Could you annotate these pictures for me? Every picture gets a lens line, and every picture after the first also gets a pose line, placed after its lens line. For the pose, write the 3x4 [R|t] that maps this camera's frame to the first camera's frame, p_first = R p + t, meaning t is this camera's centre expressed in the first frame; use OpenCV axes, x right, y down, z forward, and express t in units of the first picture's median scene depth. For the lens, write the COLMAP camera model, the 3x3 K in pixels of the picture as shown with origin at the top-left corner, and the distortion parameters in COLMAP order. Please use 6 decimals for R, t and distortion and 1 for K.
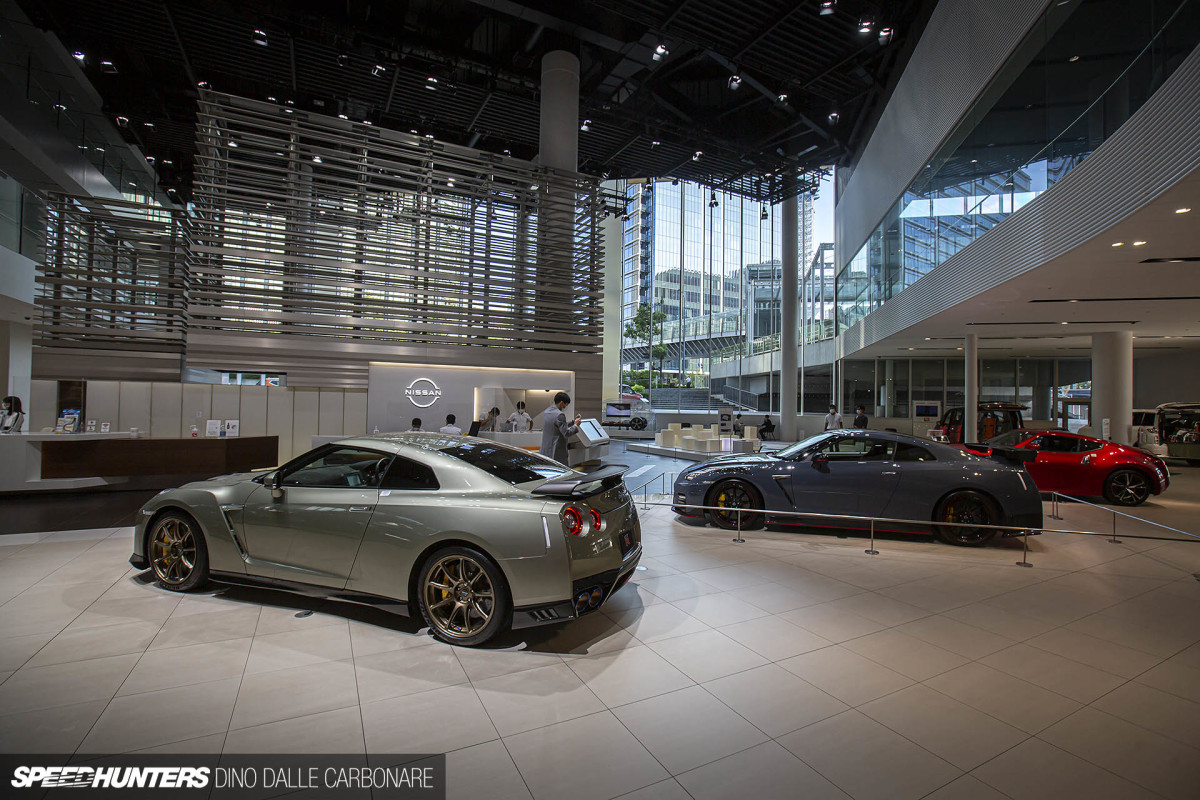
lens RADIAL K [[546.6, 0, 600.0], [0, 546.6, 400.0], [0, 0, 1]] dist [-0.038044, 0.000494]
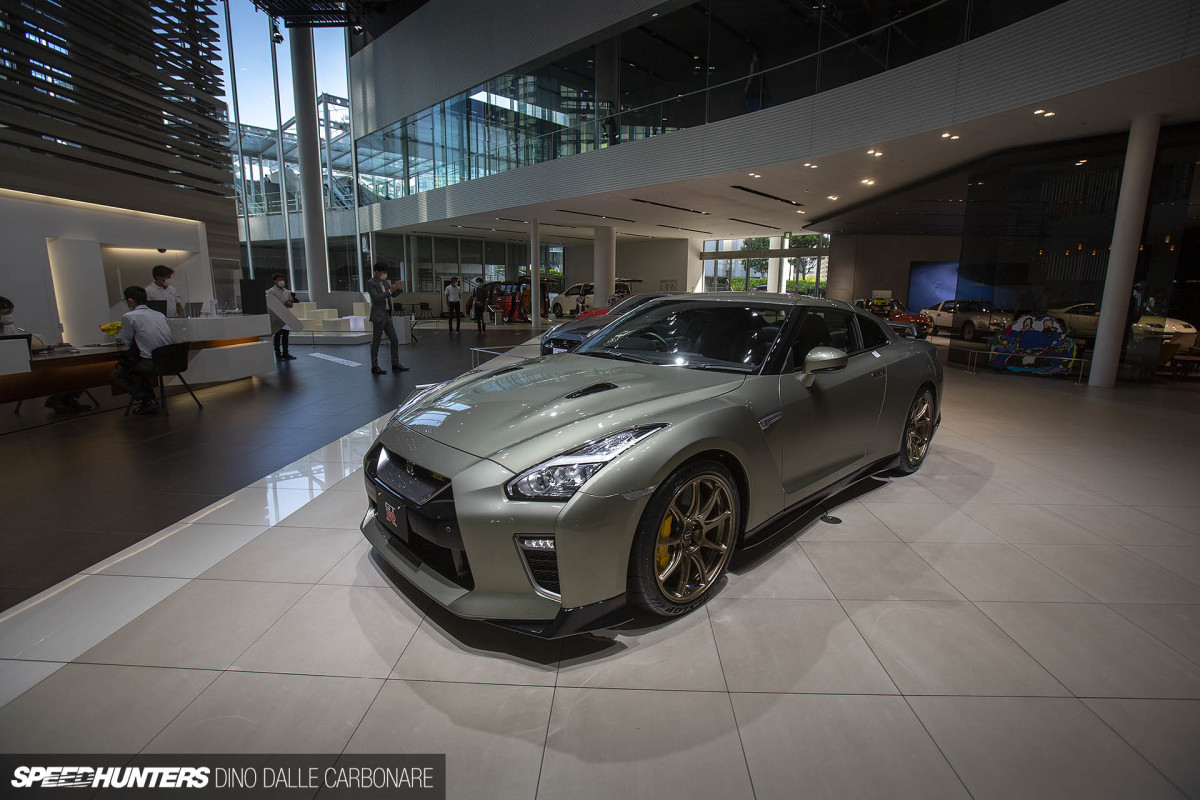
lens RADIAL K [[546.6, 0, 600.0], [0, 546.6, 400.0], [0, 0, 1]] dist [-0.038044, 0.000494]
pose [[0.488557, -0.178909, 0.853993, -0.970223], [-0.012348, 0.977237, 0.211793, 0.036348], [-0.872445, -0.114018, 0.475226, 0.650774]]
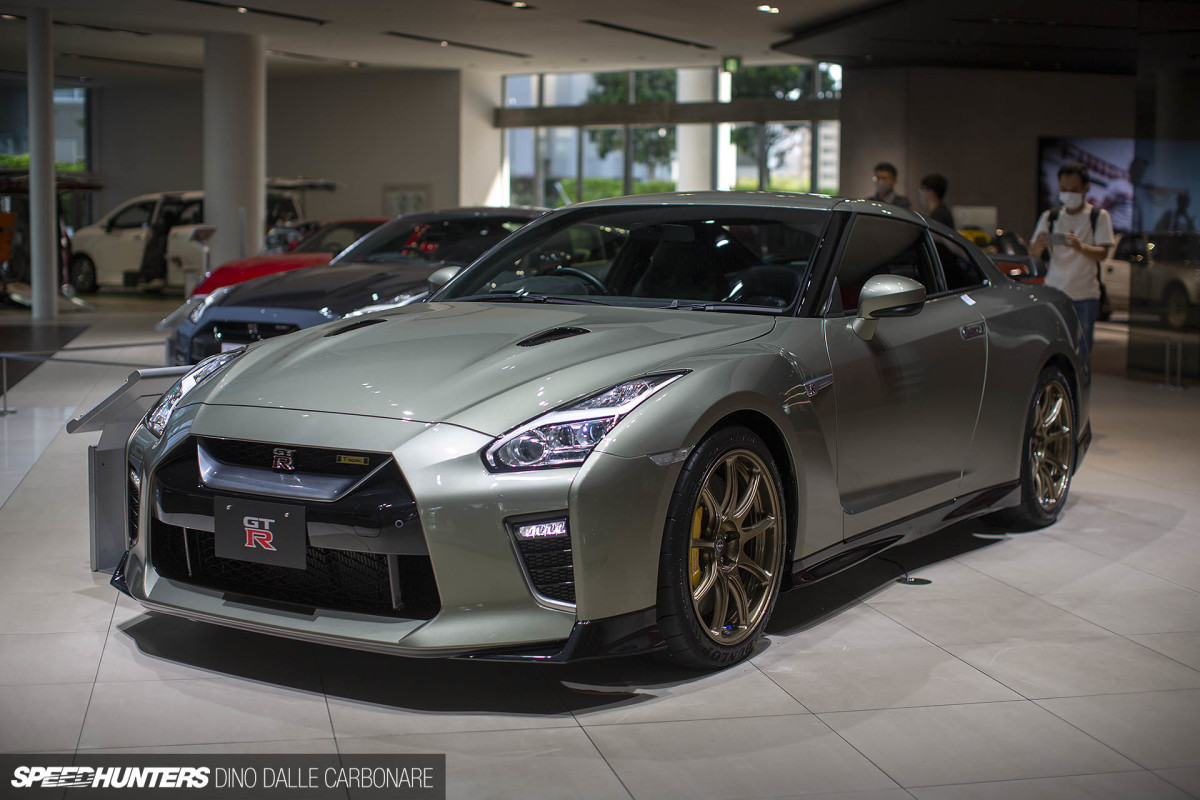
lens RADIAL K [[1715.4, 0, 600.0], [0, 1715.4, 400.0], [0, 0, 1]] dist [-0.108458, -0.003131]
pose [[0.251497, -0.108482, 0.961759, -1.415453], [-0.015846, 0.993104, 0.116161, 0.052916], [-0.967728, -0.044454, 0.248044, 0.628010]]
